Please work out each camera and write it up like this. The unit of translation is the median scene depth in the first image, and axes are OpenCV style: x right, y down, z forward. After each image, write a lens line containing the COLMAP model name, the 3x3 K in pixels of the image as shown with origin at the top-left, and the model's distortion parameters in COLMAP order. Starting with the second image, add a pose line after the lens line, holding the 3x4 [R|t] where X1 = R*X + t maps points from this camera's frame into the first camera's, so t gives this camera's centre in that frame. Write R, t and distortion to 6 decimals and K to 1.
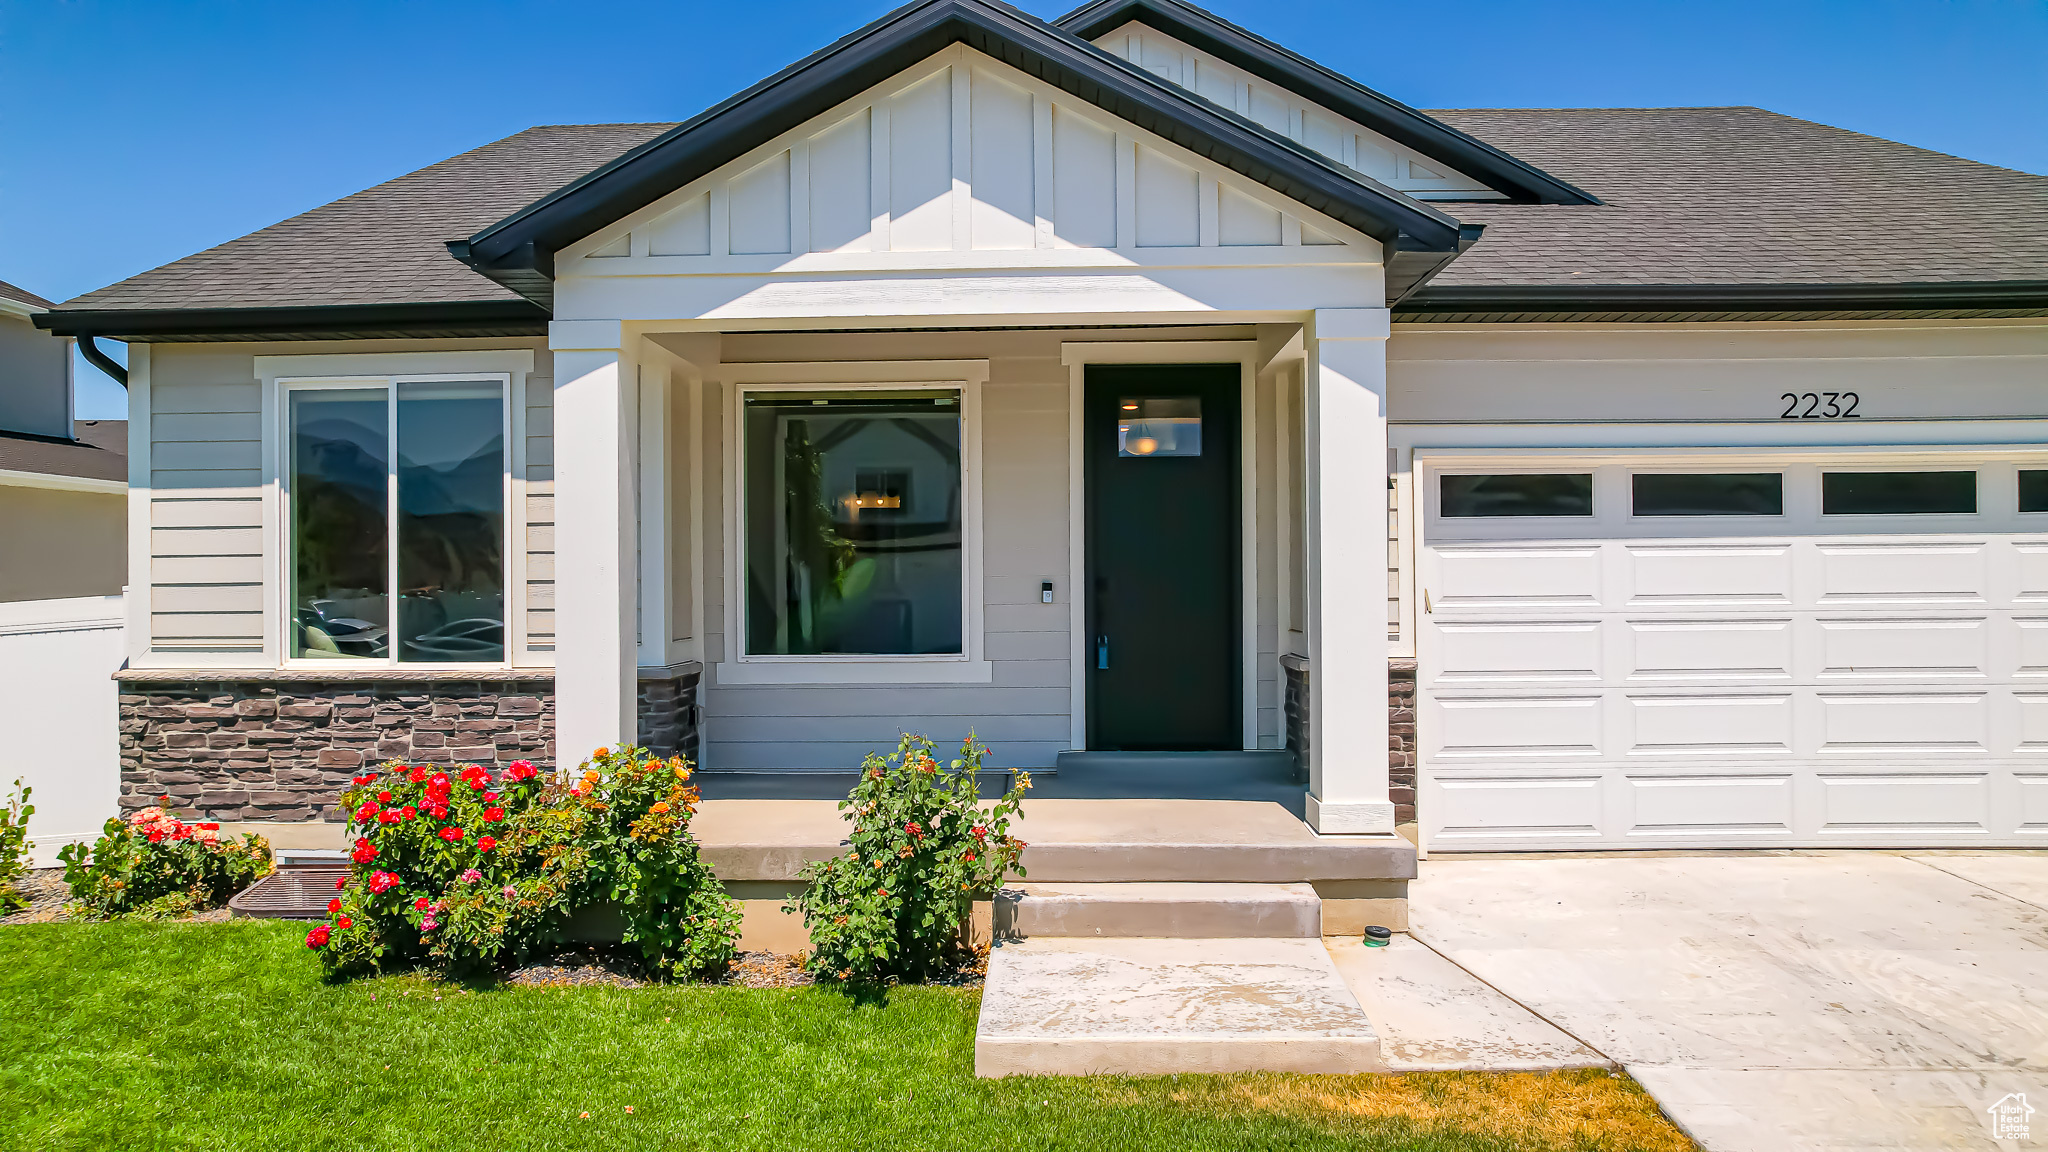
lens RADIAL K [[1325.1, 0, 1024.0], [0, 1325.1, 576.0], [0, 0, 1]] dist [-0.073402, 0.071154]
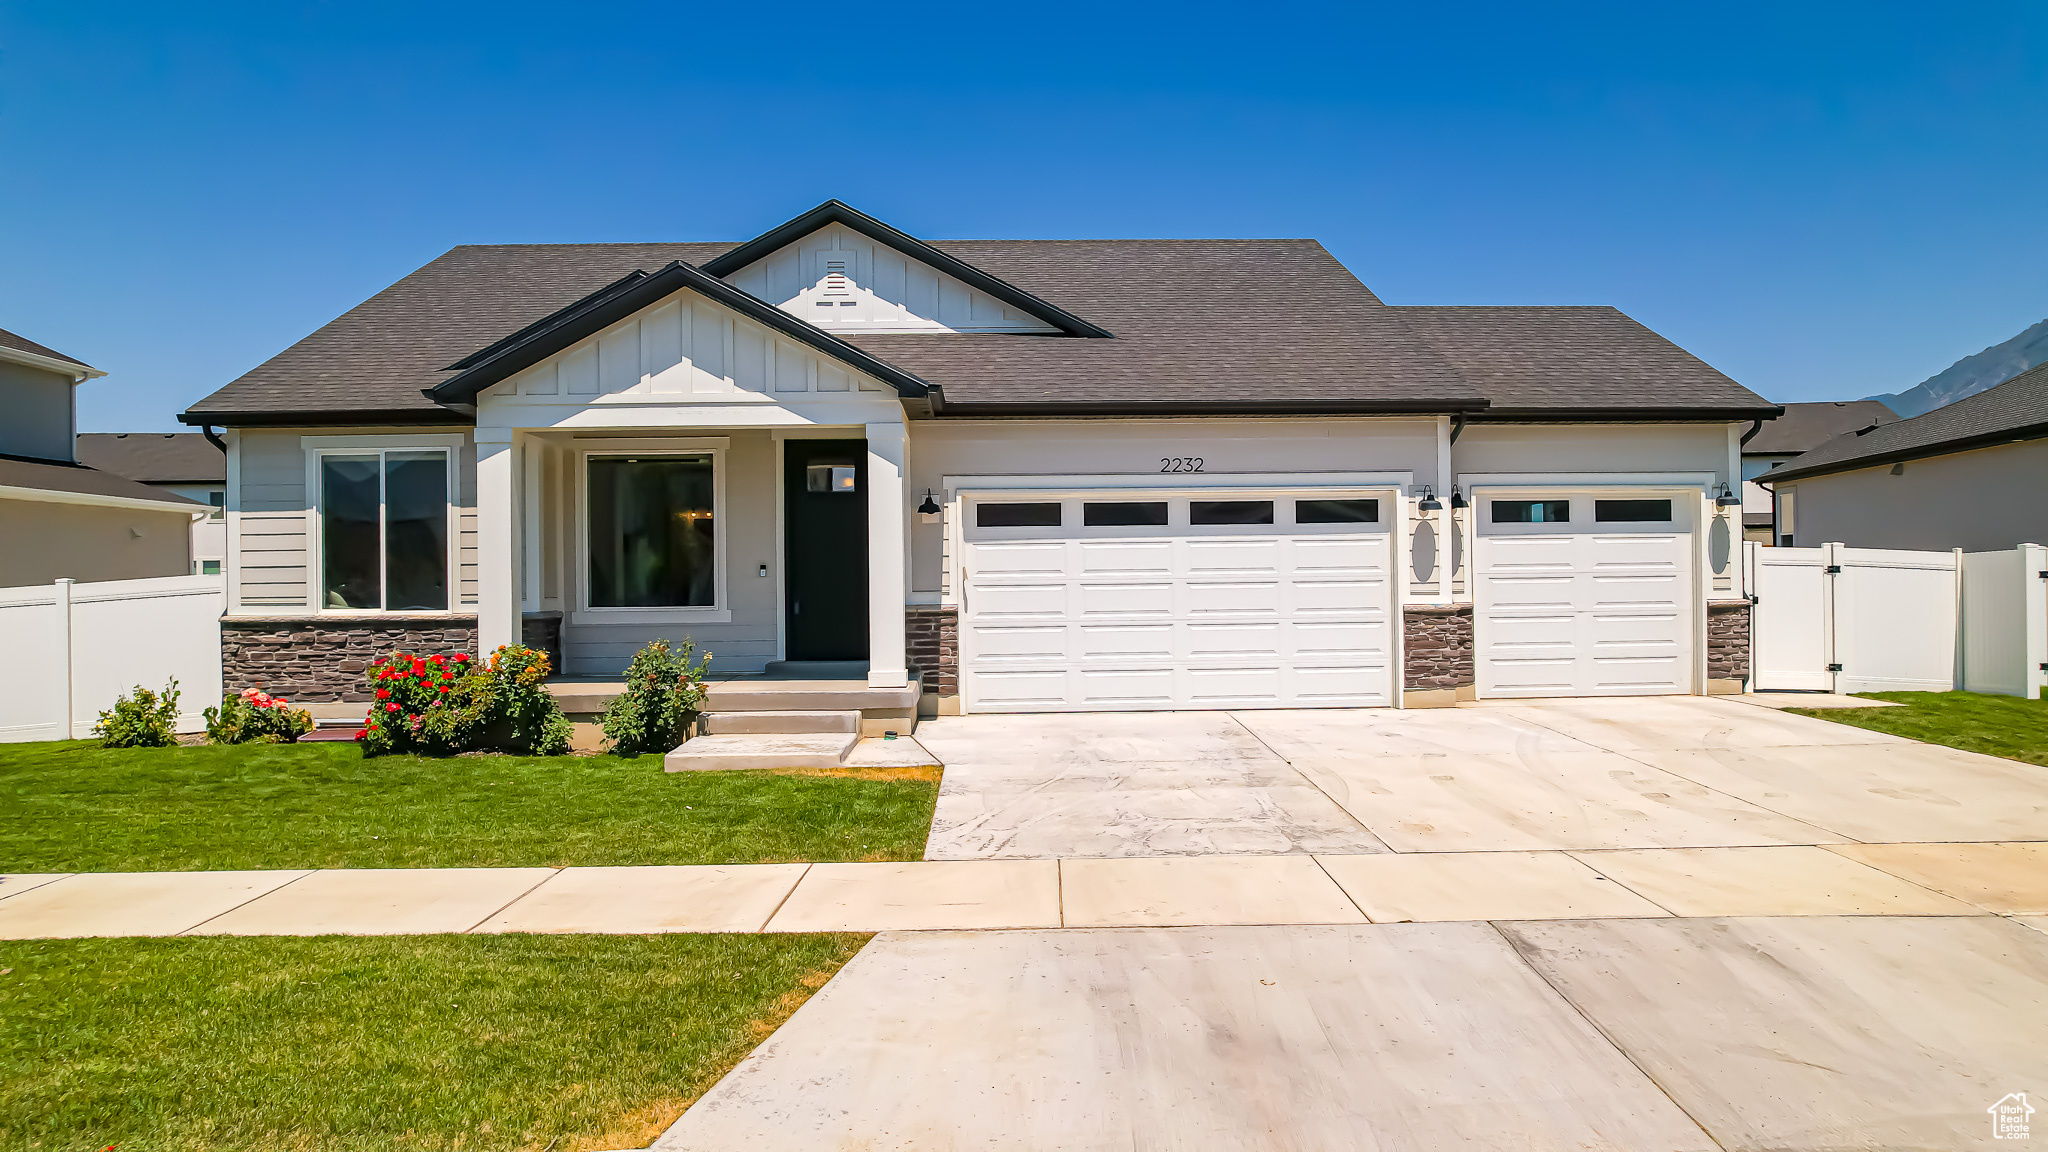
lens RADIAL K [[1319.8, 0, 1024.0], [0, 1319.8, 576.0], [0, 0, 1]] dist [-0.082723, 0.079799]
pose [[0.998200, -0.003357, 0.059874, 0.277354], [0.003525, 0.999990, -0.002694, 0.027743], [-0.059864, 0.002901, 0.998202, -0.809202]]
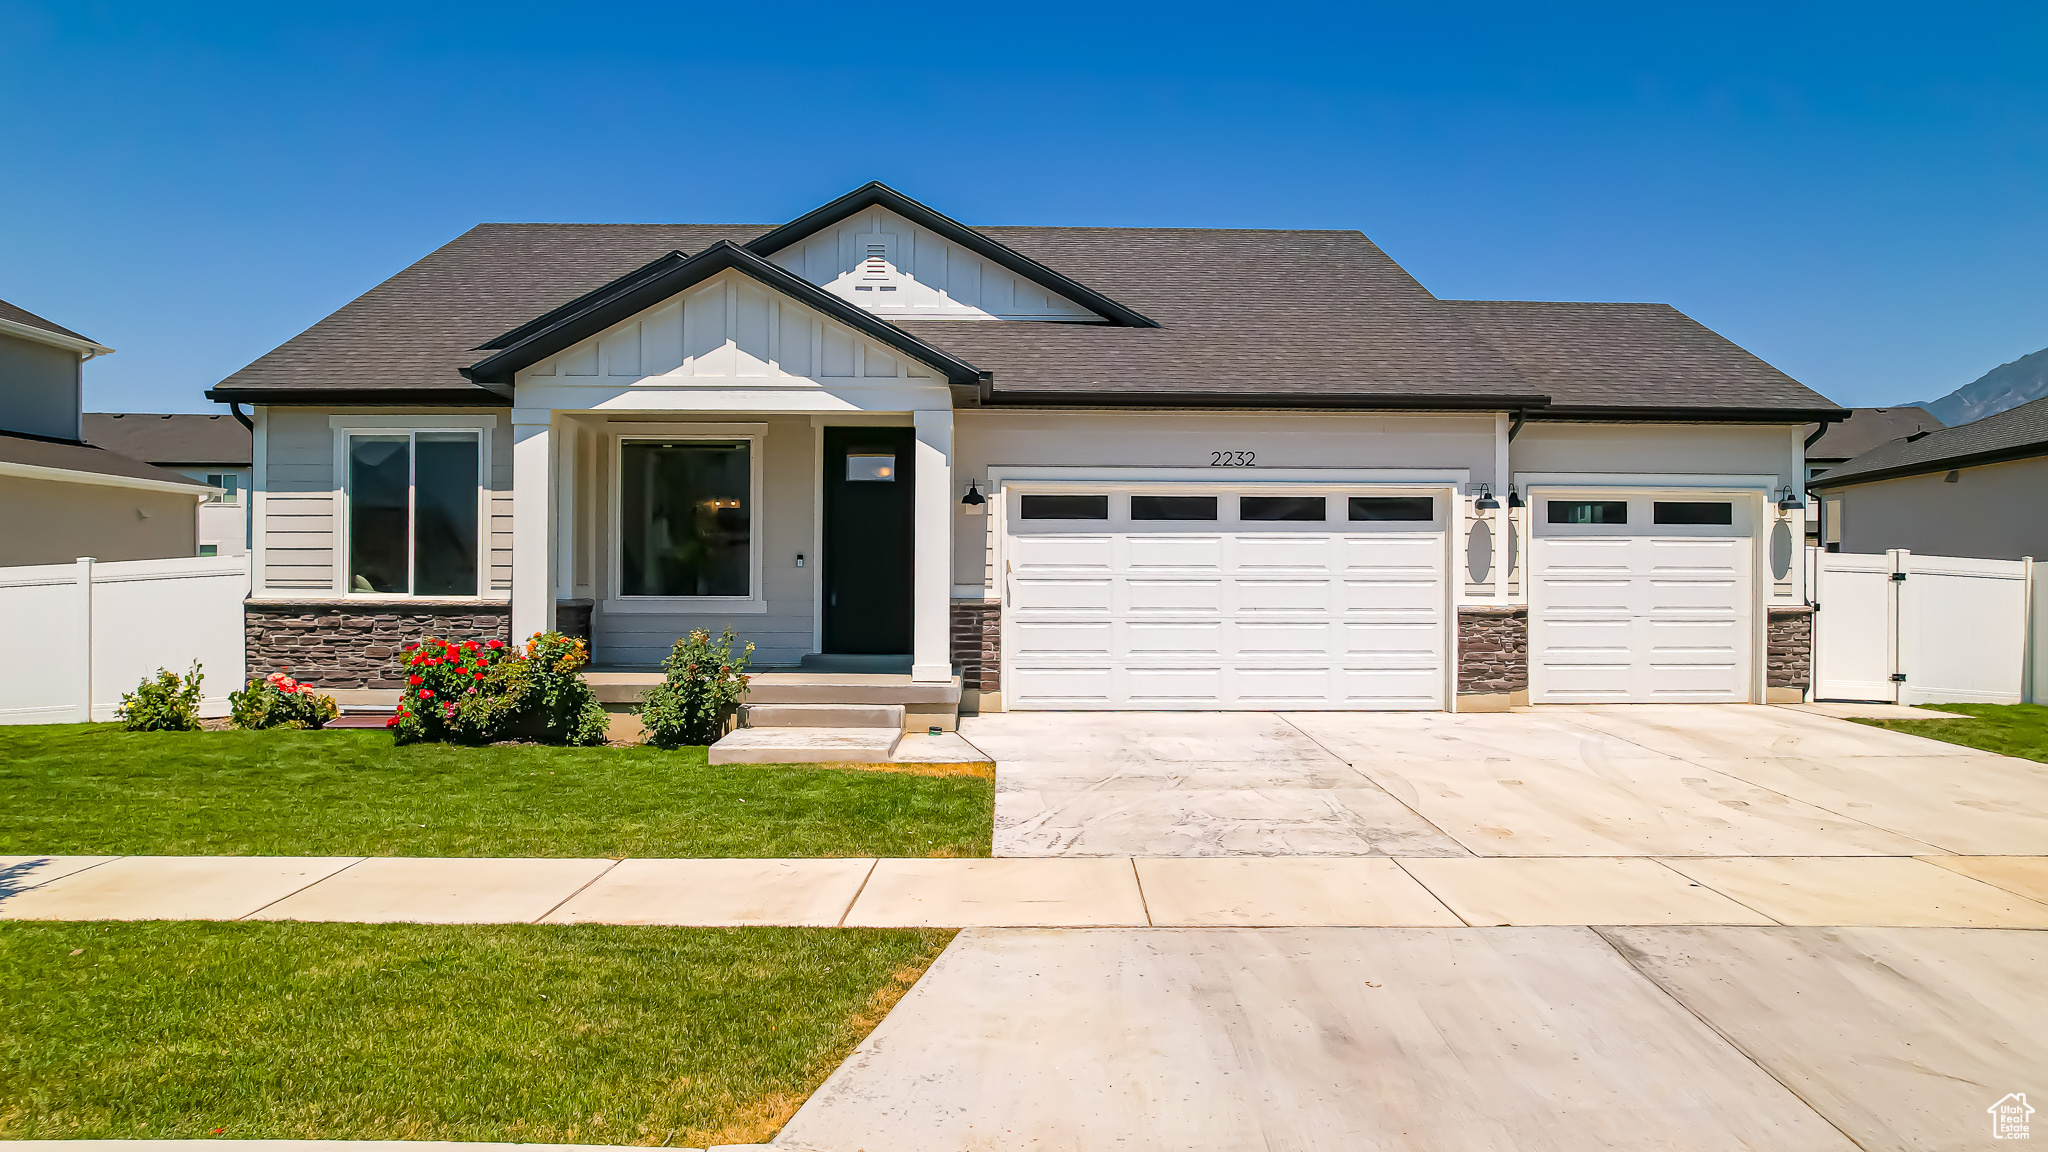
lens RADIAL K [[1352.6, 0, 1024.0], [0, 1352.6, 576.0], [0, 0, 1]] dist [-0.079991, 0.076116]
pose [[0.998339, 0.012224, 0.056299, 0.223817], [-0.012137, 0.999925, -0.001895, 0.034761], [-0.056318, 0.001209, 0.998412, -0.803762]]
